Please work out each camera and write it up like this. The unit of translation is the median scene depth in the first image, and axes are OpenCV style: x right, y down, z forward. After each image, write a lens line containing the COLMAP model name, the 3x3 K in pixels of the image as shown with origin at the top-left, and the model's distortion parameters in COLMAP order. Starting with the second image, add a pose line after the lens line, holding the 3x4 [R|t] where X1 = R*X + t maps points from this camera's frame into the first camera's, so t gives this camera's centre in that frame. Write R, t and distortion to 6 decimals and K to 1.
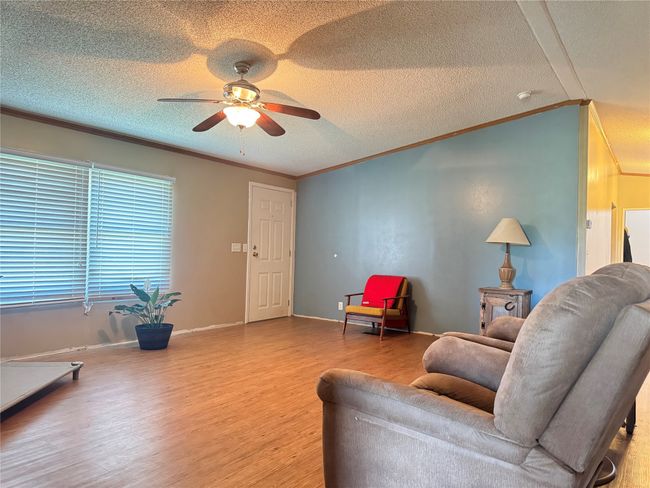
lens RADIAL K [[459.0, 0, 324.6], [0, 459.0, 243.2], [0, 0, 1]] dist [0.012059, -0.013489]
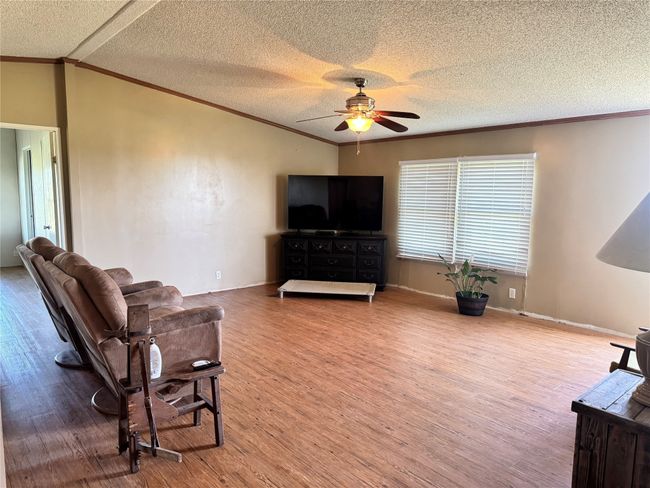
lens RADIAL K [[459.0, 0, 323.1], [0, 459.0, 244.9], [0, 0, 1]] dist [0.012059, -0.013489]
pose [[-0.236380, 0.086212, -0.967829, 1.016697], [-0.002175, 0.996007, 0.089253, -0.056053], [0.971658, 0.023202, -0.235249, 1.132841]]
